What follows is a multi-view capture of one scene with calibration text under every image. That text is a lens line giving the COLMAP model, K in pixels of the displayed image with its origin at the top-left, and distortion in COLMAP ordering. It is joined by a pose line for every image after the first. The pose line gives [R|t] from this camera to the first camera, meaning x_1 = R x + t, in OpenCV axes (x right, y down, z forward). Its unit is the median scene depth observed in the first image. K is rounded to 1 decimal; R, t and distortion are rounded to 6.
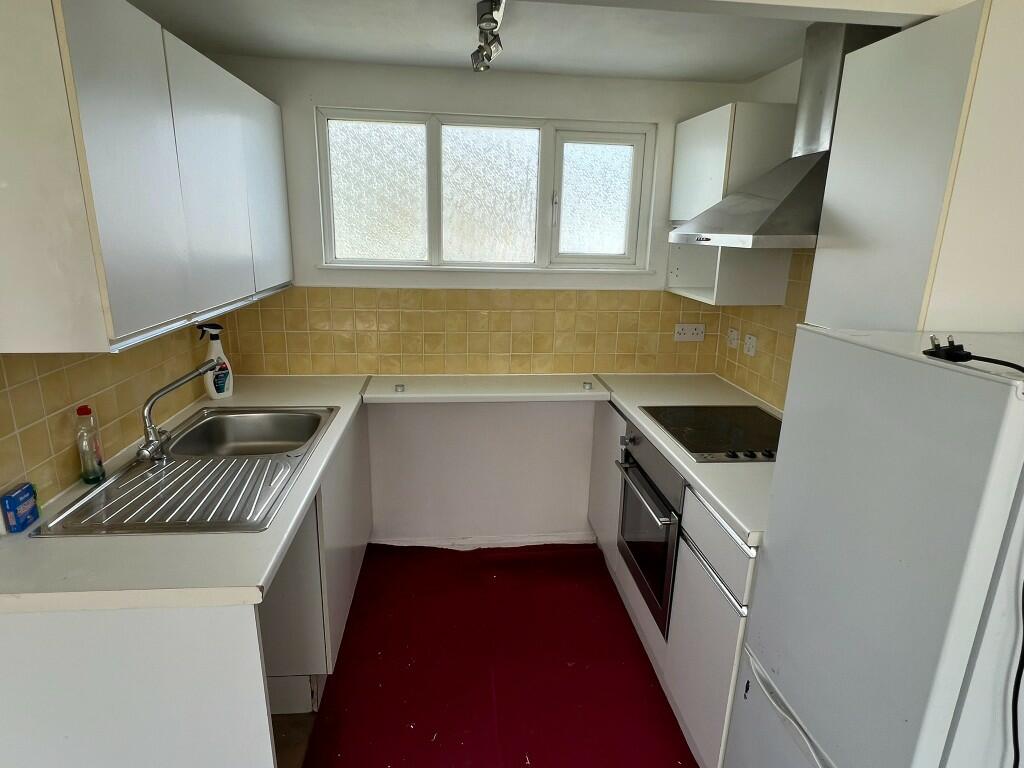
lens RADIAL K [[586.3, 0, 508.2], [0, 586.3, 381.8], [0, 0, 1]] dist [-0.001075, 0.001204]
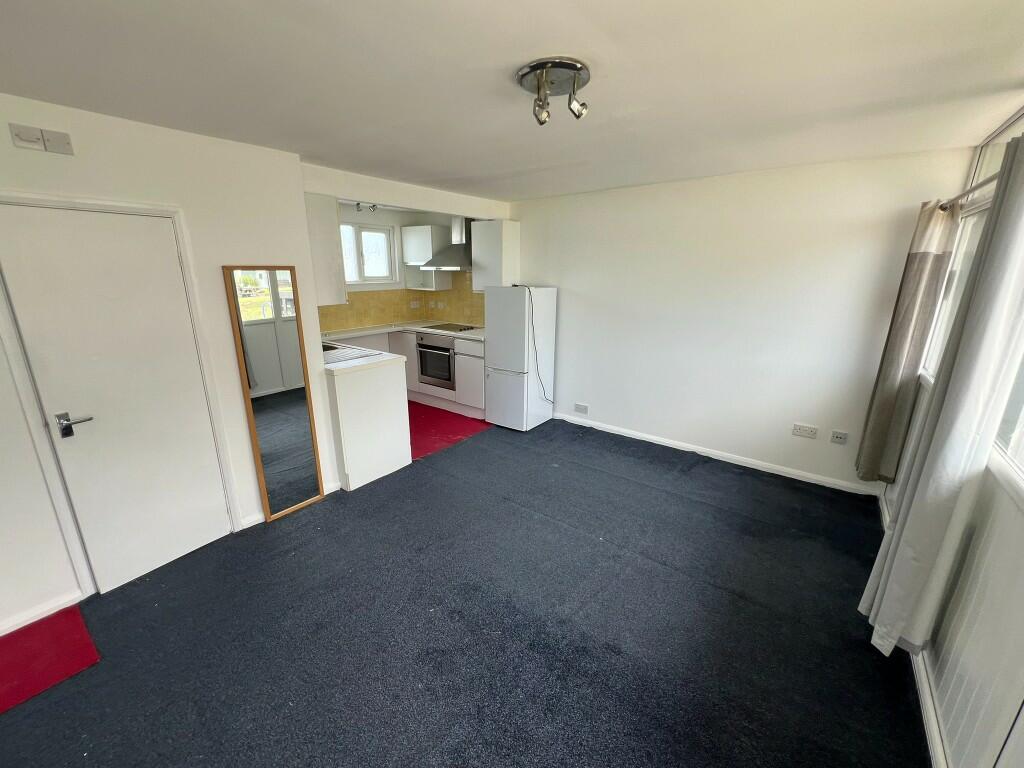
lens RADIAL K [[422.8, 0, 512.1], [0, 422.8, 383.9], [0, 0, 1]] dist [-0.001313, 0.000018]
pose [[0.663226, -0.213959, 0.717184, -0.909203], [0.201246, 0.973955, 0.104457, 0.166076], [-0.720855, 0.075052, 0.689011, -0.660108]]
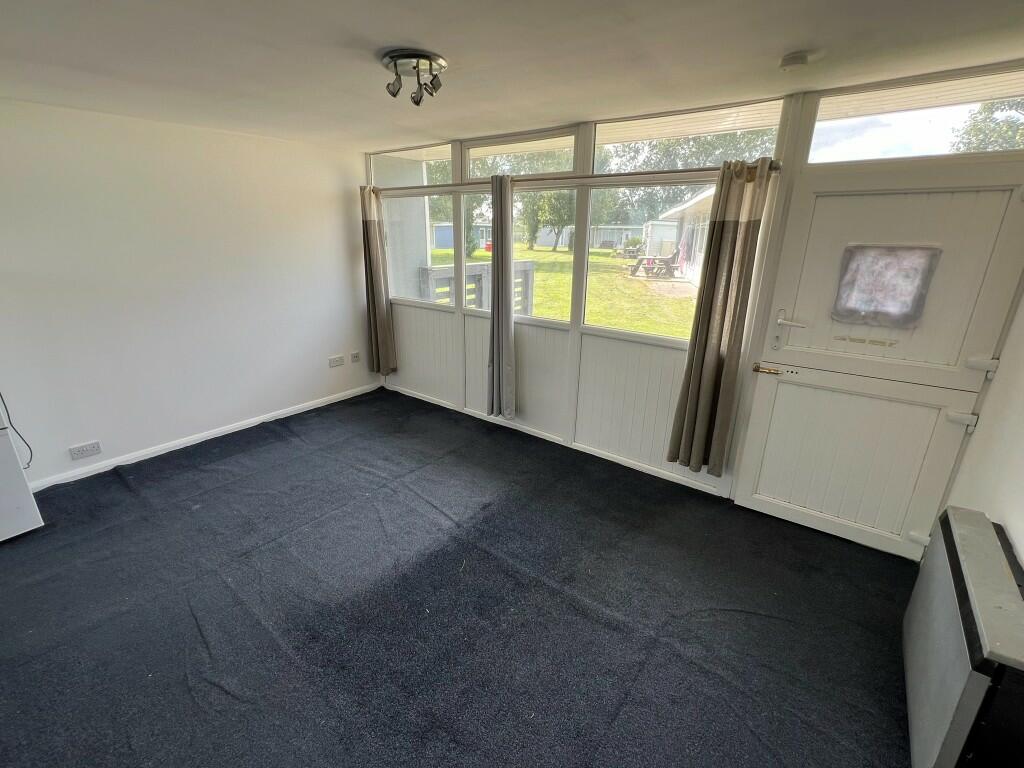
lens RADIAL K [[452.1, 0, 510.3], [0, 452.1, 383.9], [0, 0, 1]] dist [-0.000280, 0.000679]
pose [[-0.736679, -0.242739, 0.631175, -1.038081], [0.150005, 0.851446, 0.502531, -0.076892], [-0.659395, 0.464884, -0.590831, 0.205948]]
